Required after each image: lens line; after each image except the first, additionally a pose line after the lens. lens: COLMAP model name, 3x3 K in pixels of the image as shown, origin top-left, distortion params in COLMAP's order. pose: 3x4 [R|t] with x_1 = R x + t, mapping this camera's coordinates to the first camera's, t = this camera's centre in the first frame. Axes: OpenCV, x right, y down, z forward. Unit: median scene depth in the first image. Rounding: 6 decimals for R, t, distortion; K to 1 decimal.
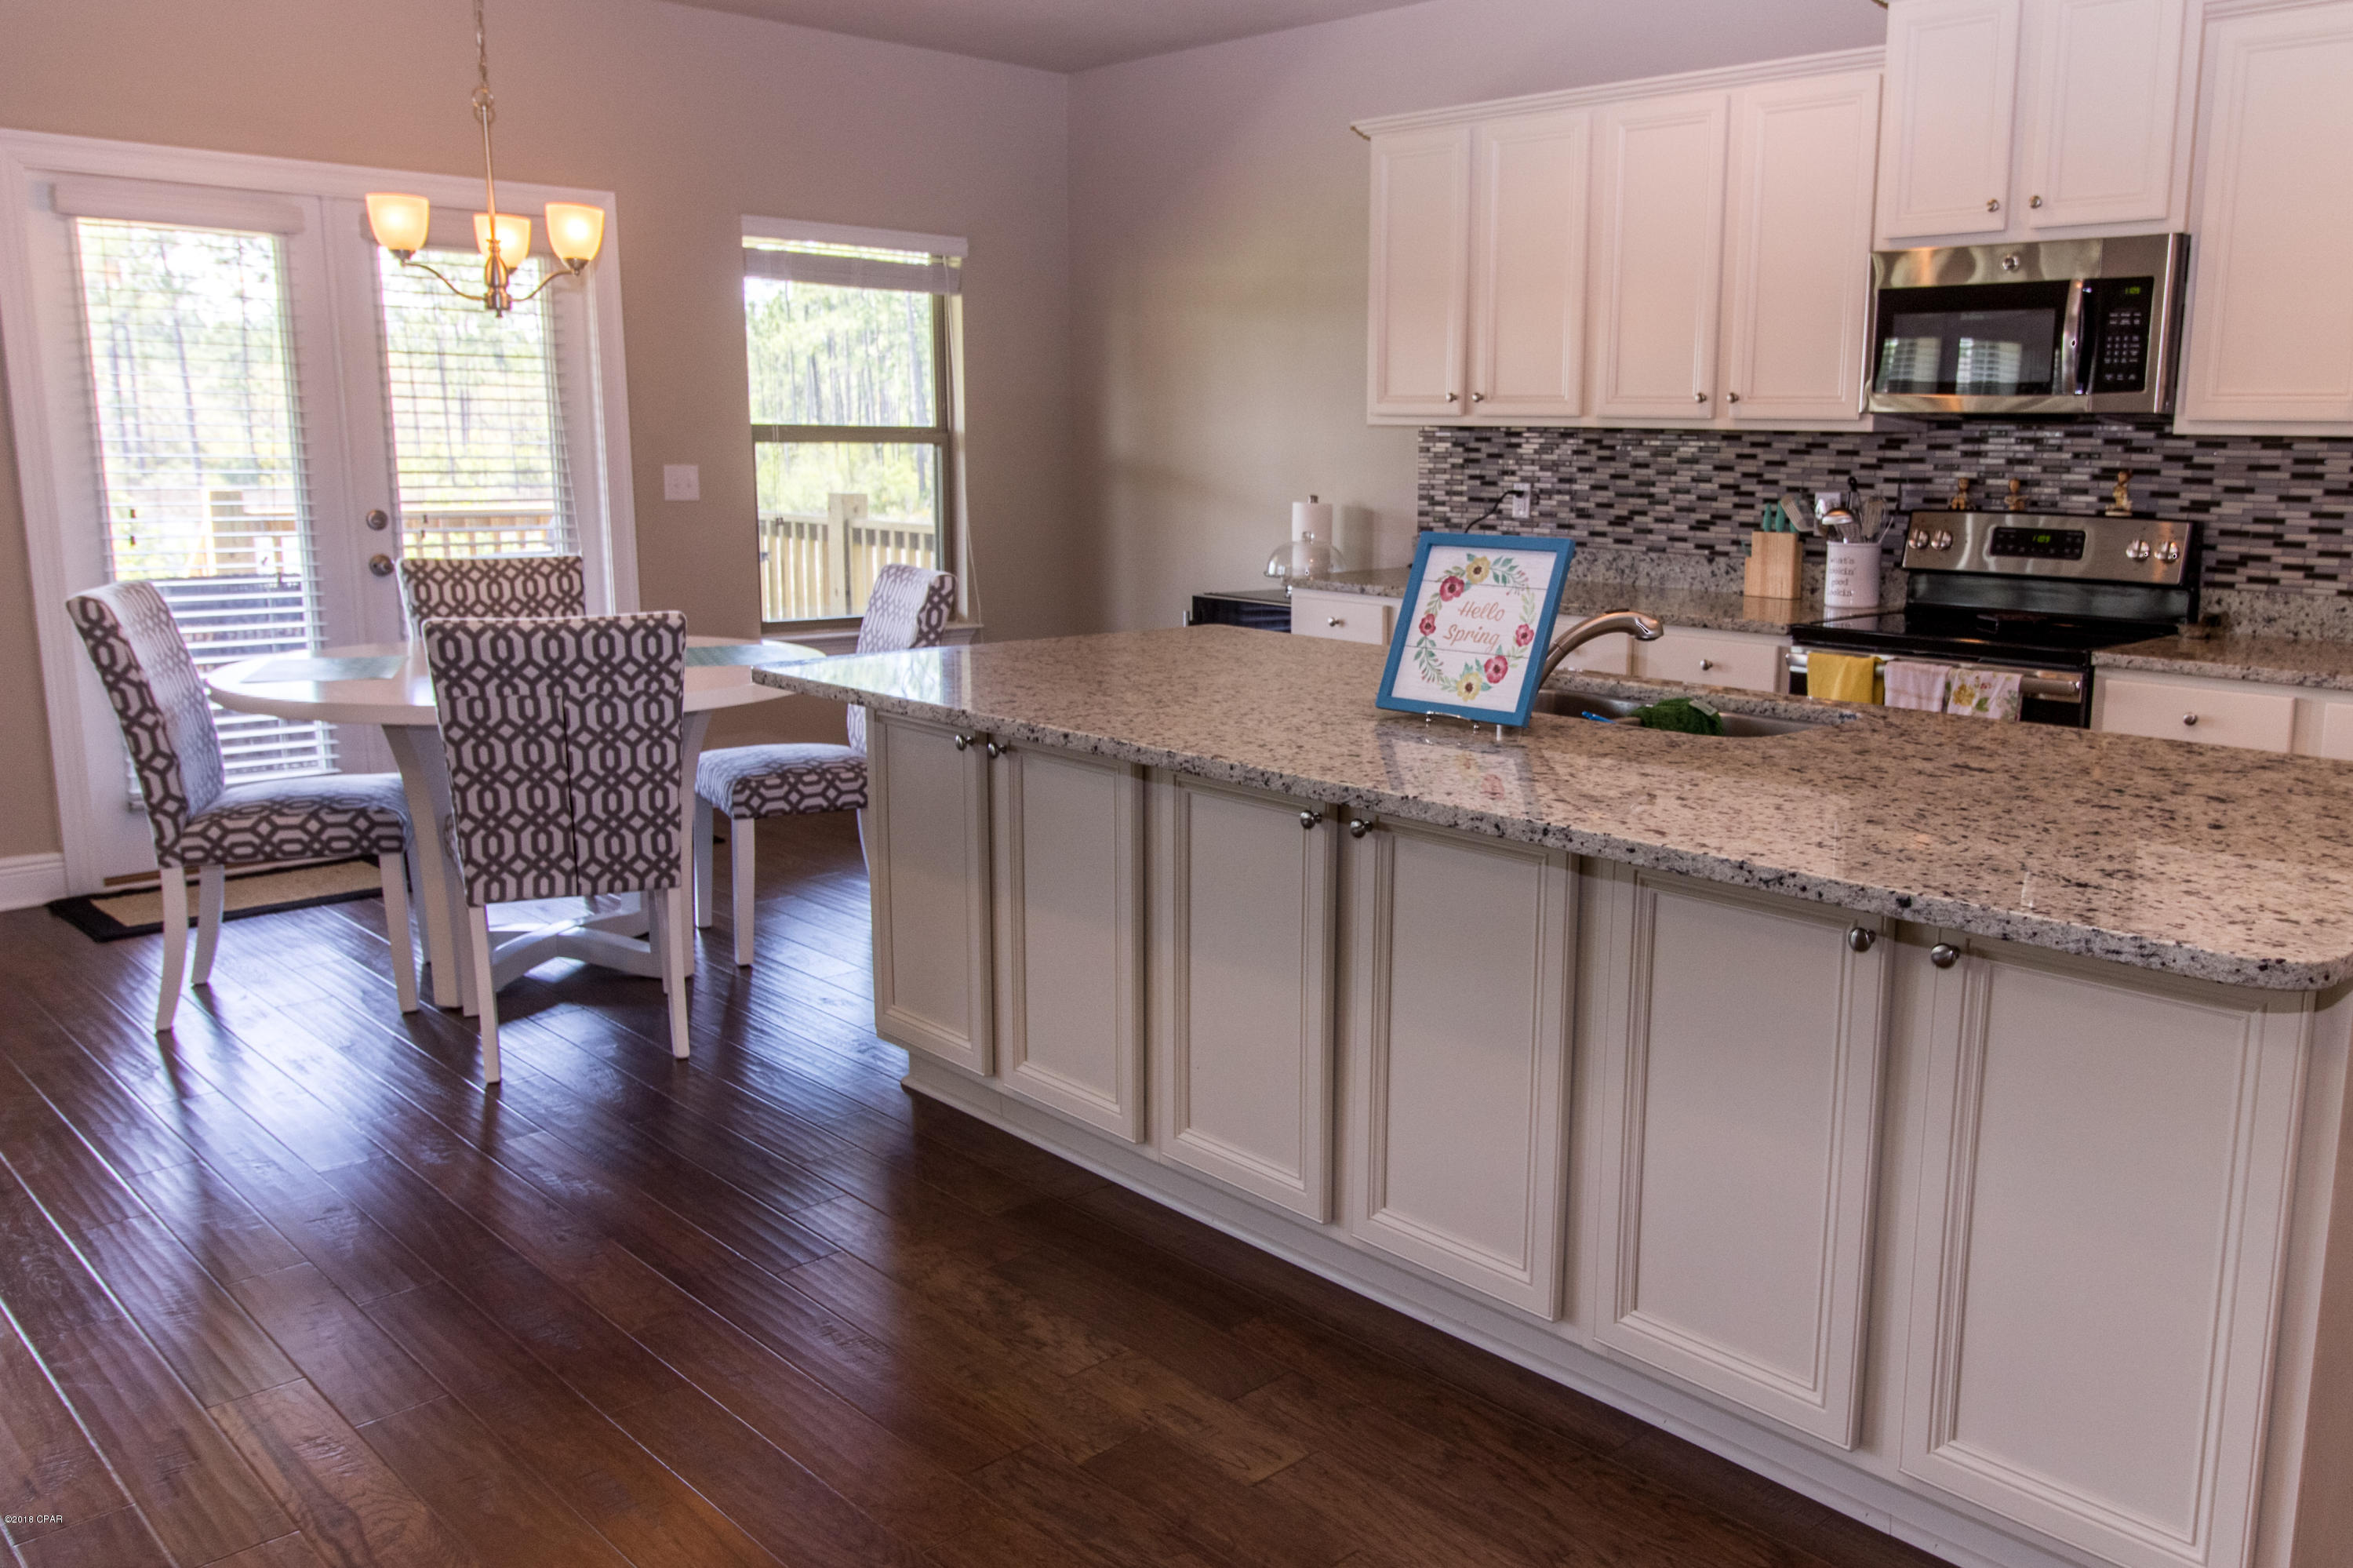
lens RADIAL K [[1845.5, 0, 1403.2], [0, 1845.5, 774.5], [0, 0, 1]] dist [0.005243, -0.004537]
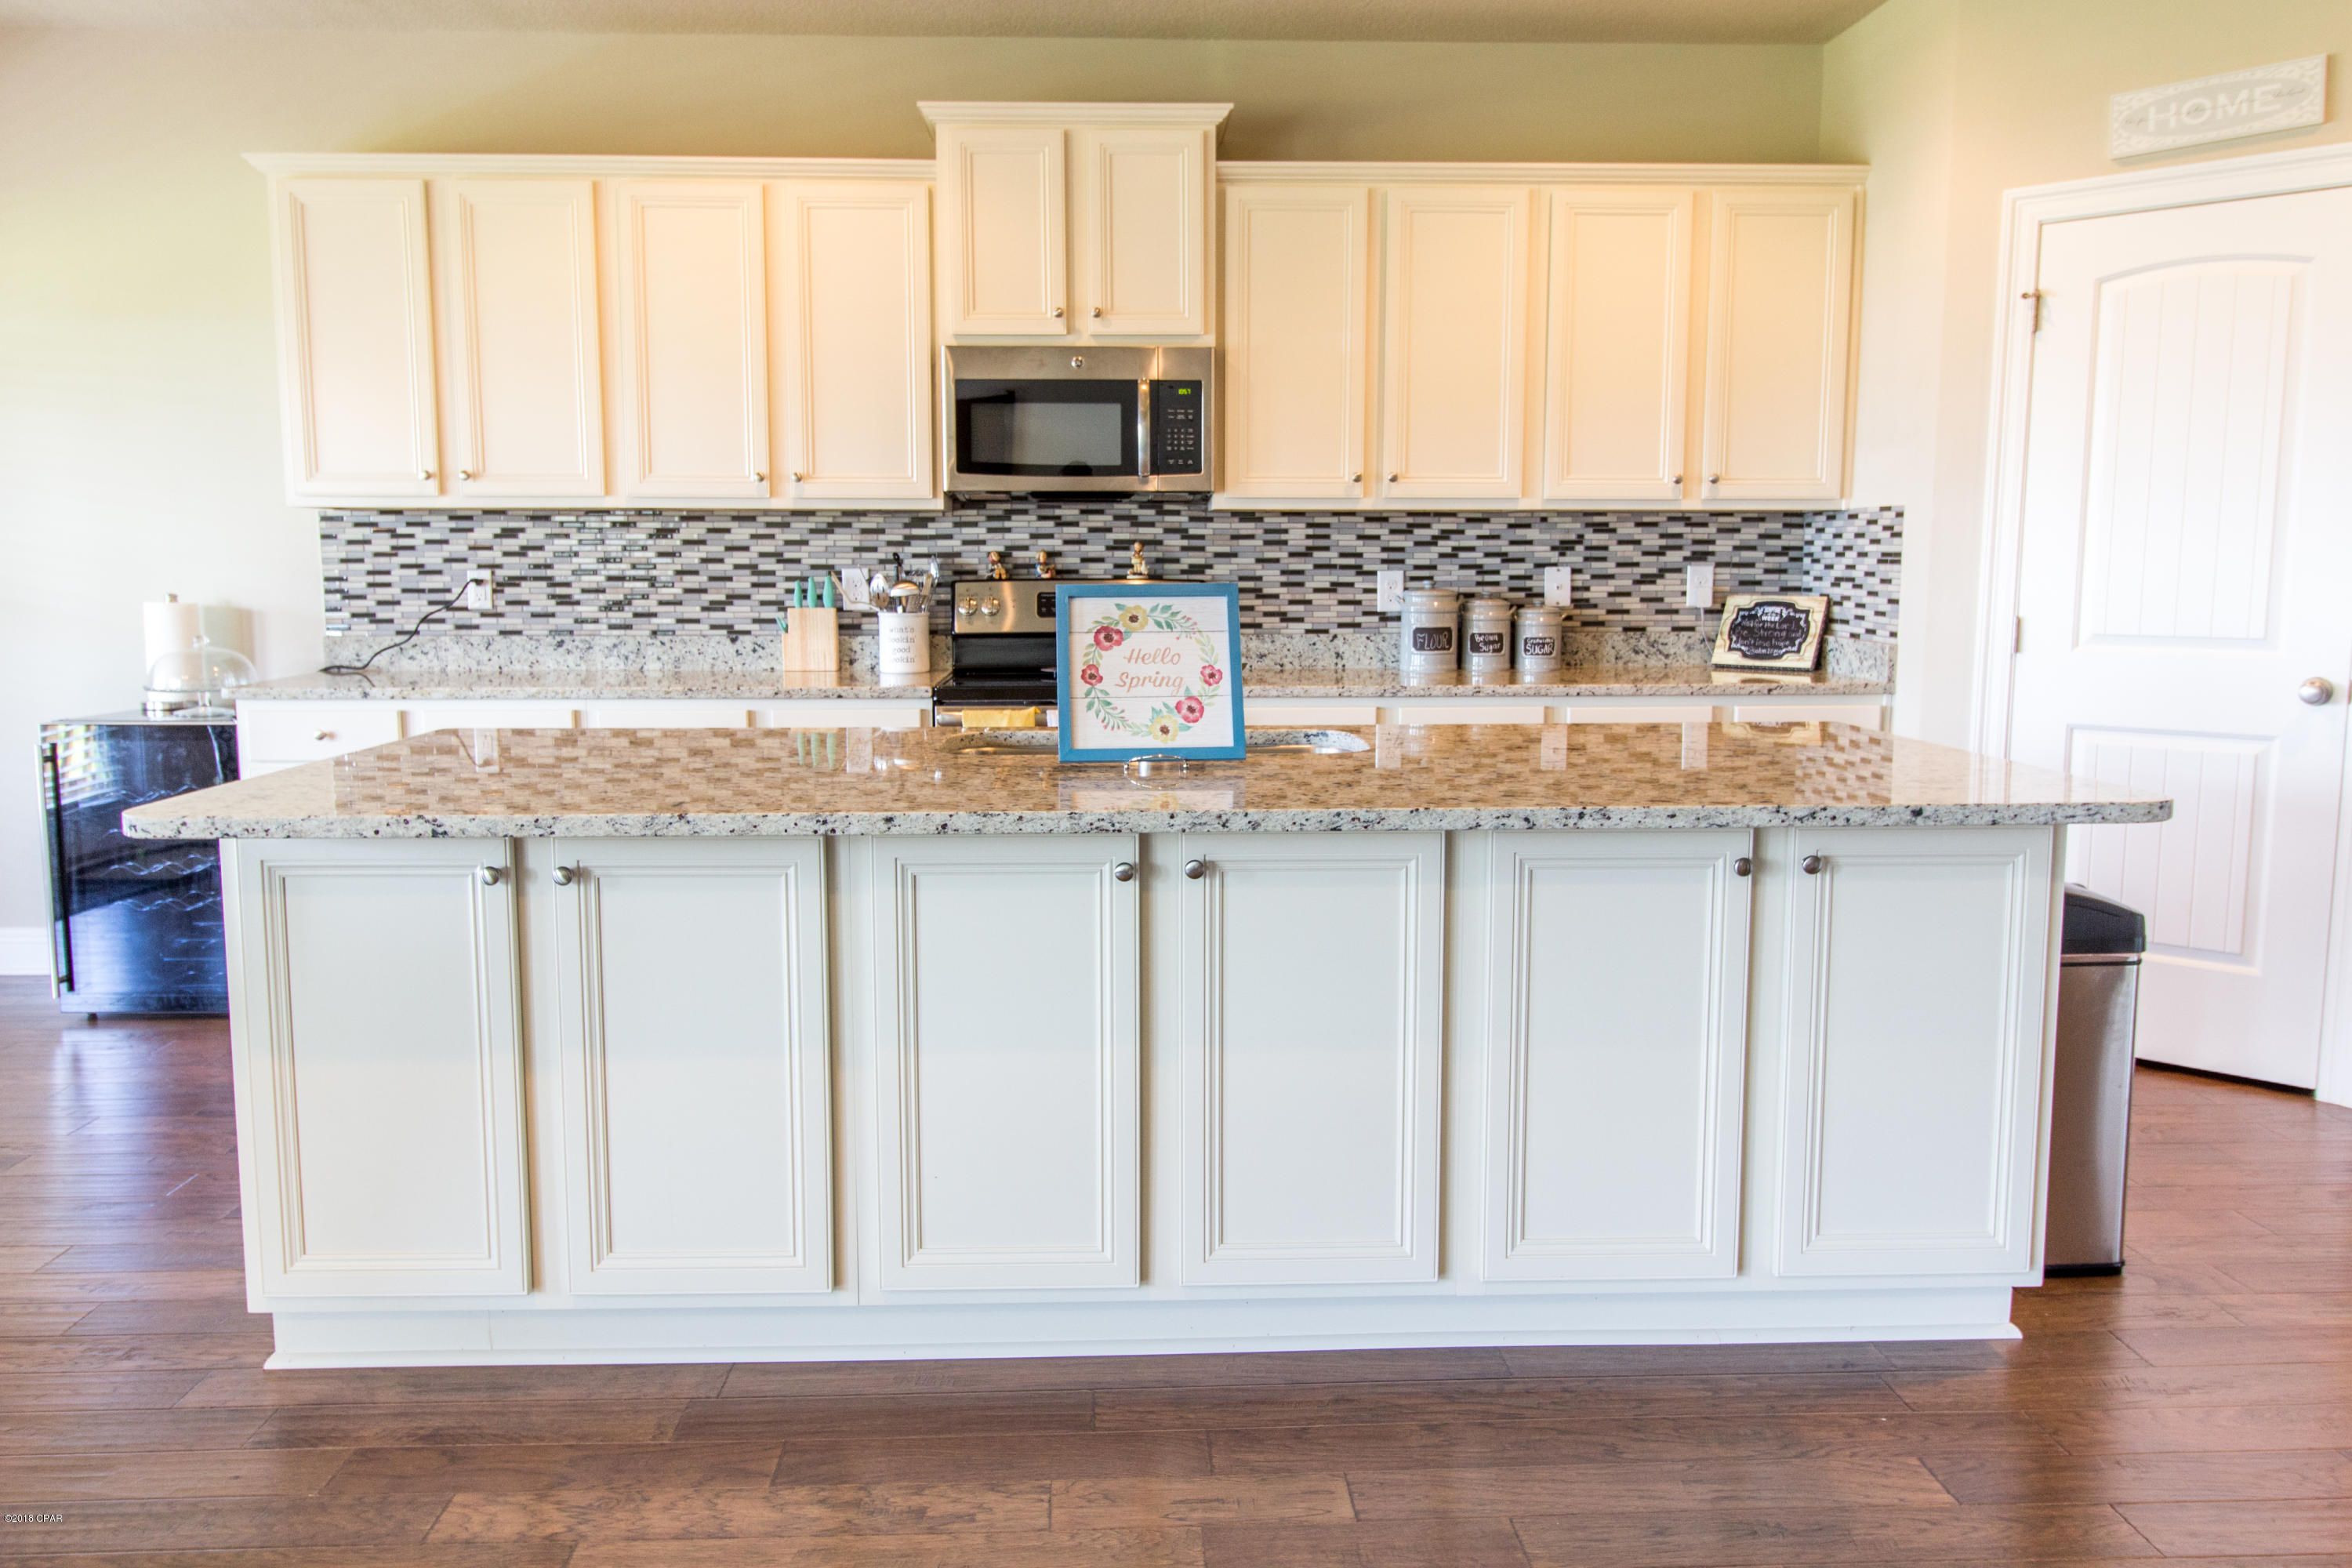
lens RADIAL K [[1741.5, 0, 1206.9], [0, 1741.5, 774.8], [0, 0, 1]] dist [0.006874, -0.002123]
pose [[0.698061, -0.103973, 0.708450, -0.373553], [0.140577, 0.990047, 0.006785, -0.014932], [-0.702104, 0.094855, 0.705729, 0.174116]]
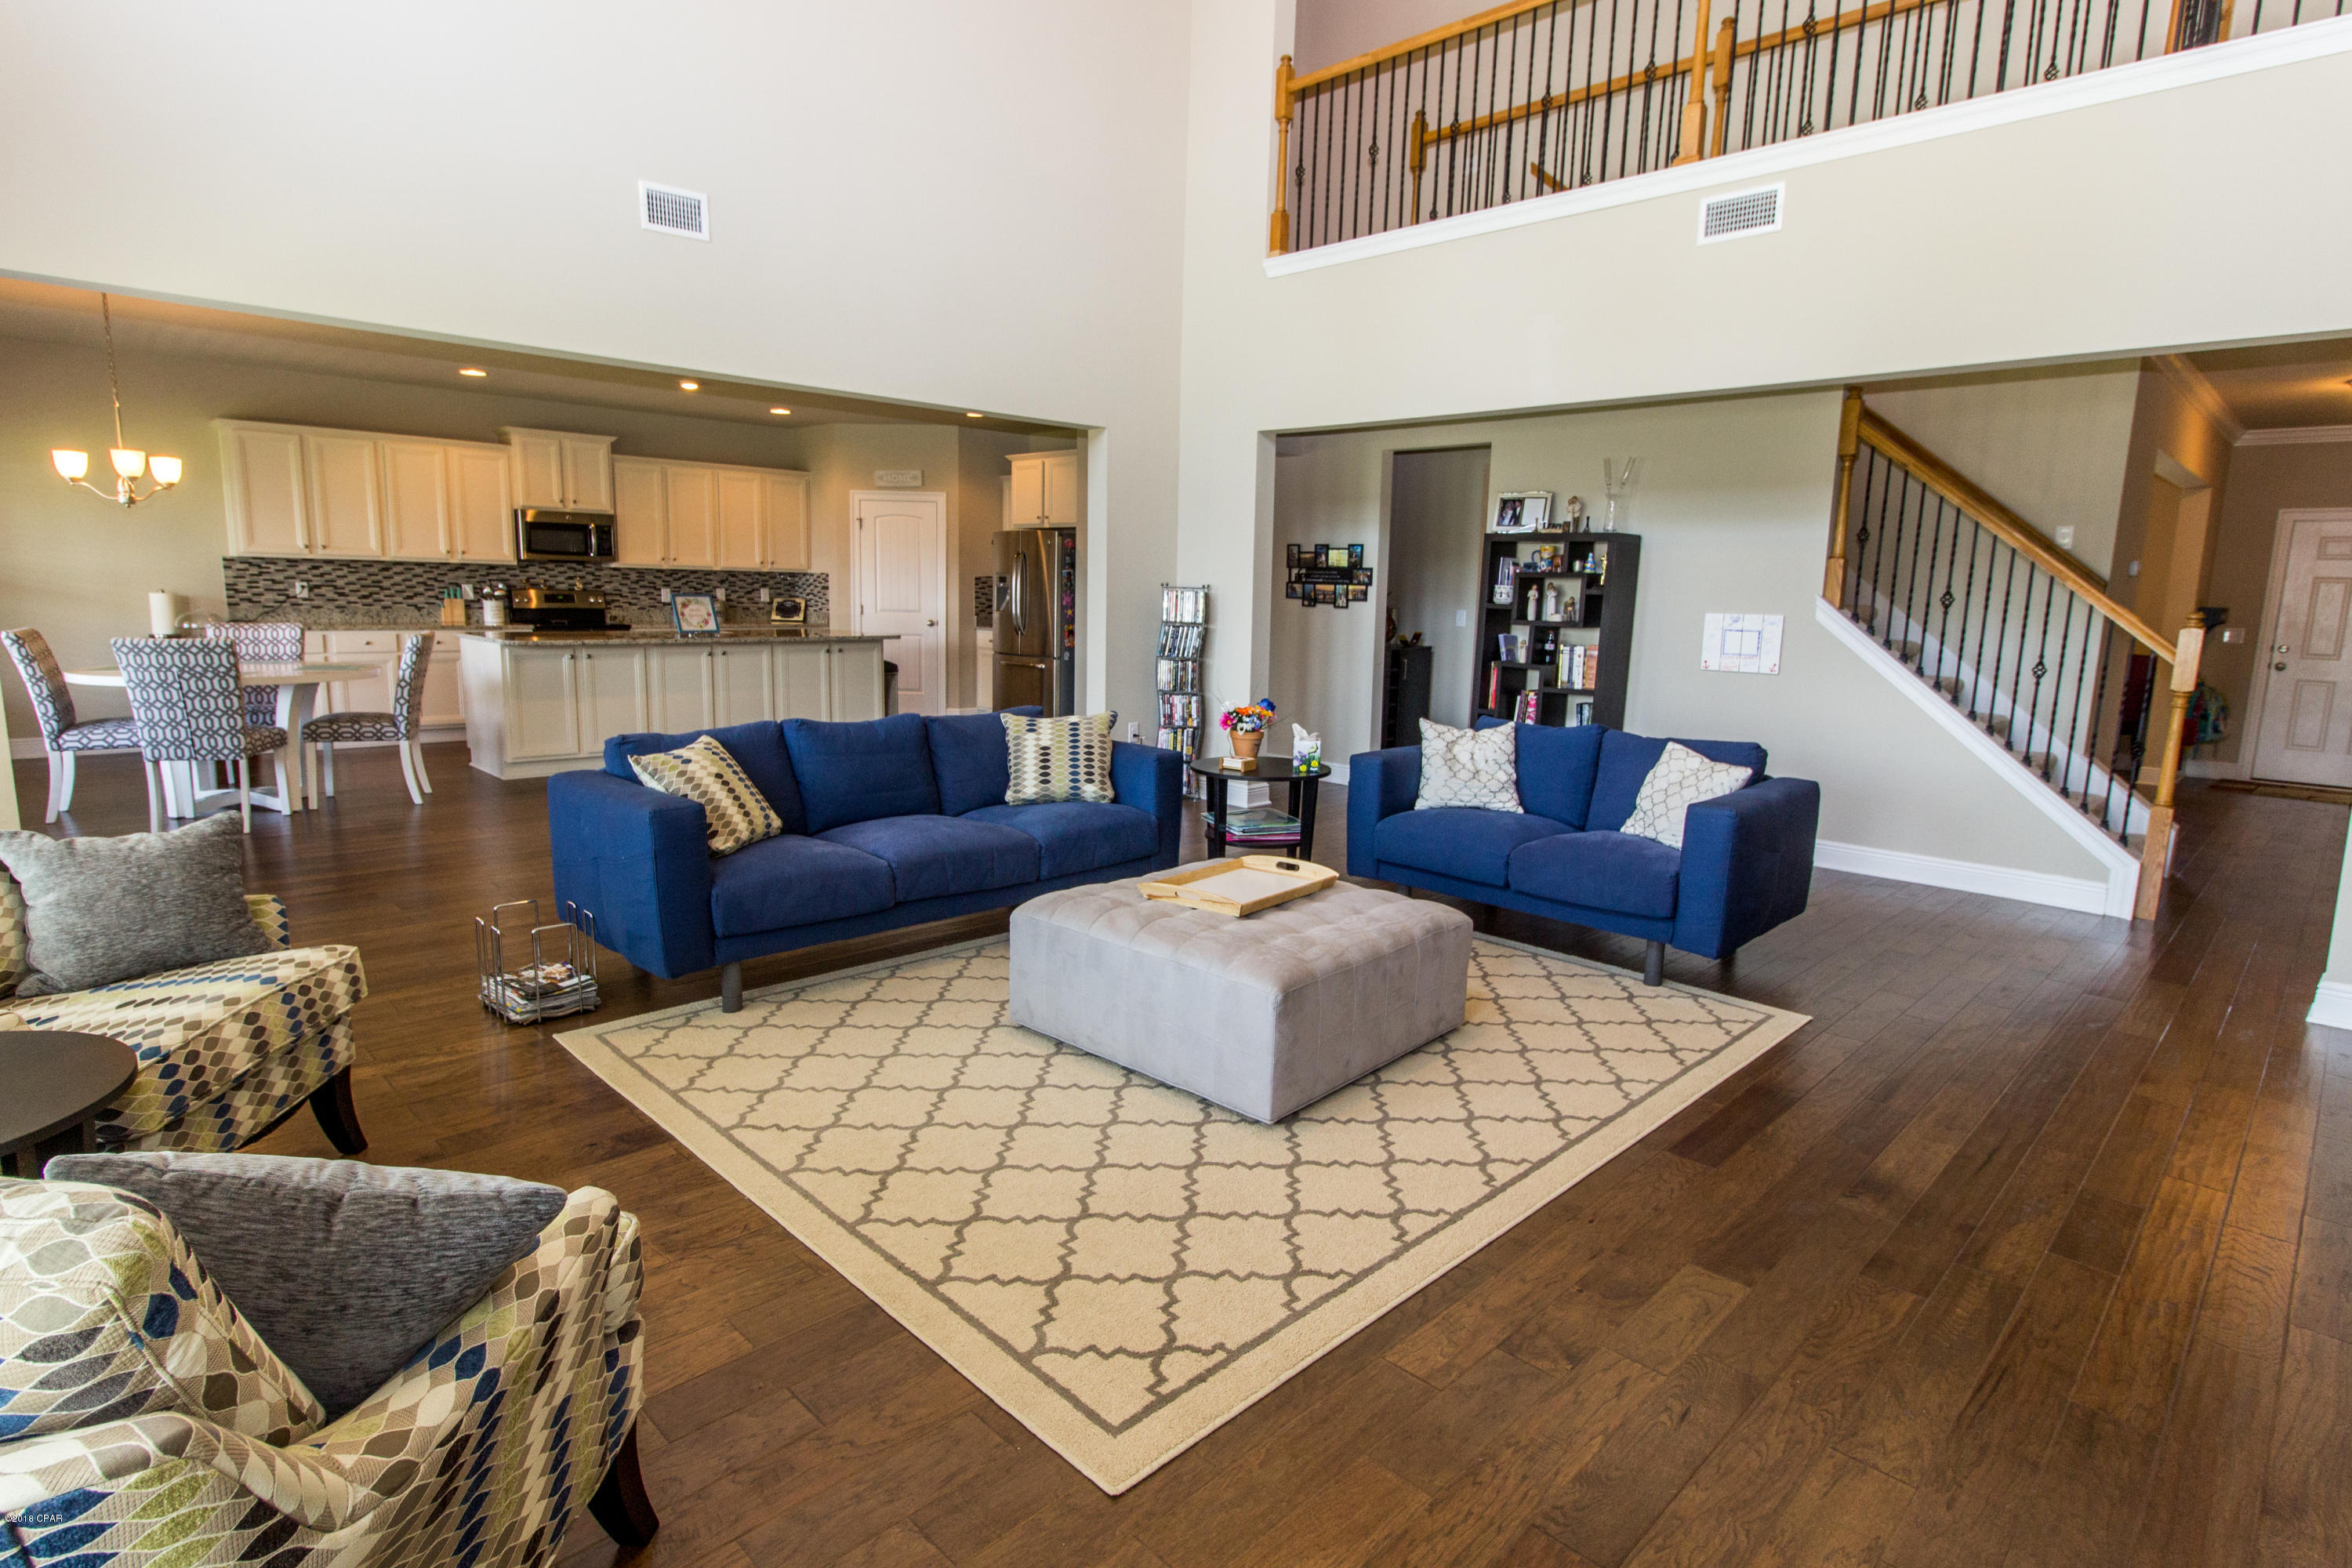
lens RADIAL K [[1113.3, 0, 1143.0], [0, 1113.3, 757.6], [0, 0, 1]] dist [0.002919, 0.000181]
pose [[0.051768, -0.165917, 0.984780, -1.588264], [0.158191, 0.975015, 0.155955, 0.008302], [-0.986050, 0.147710, 0.076721, -0.153542]]
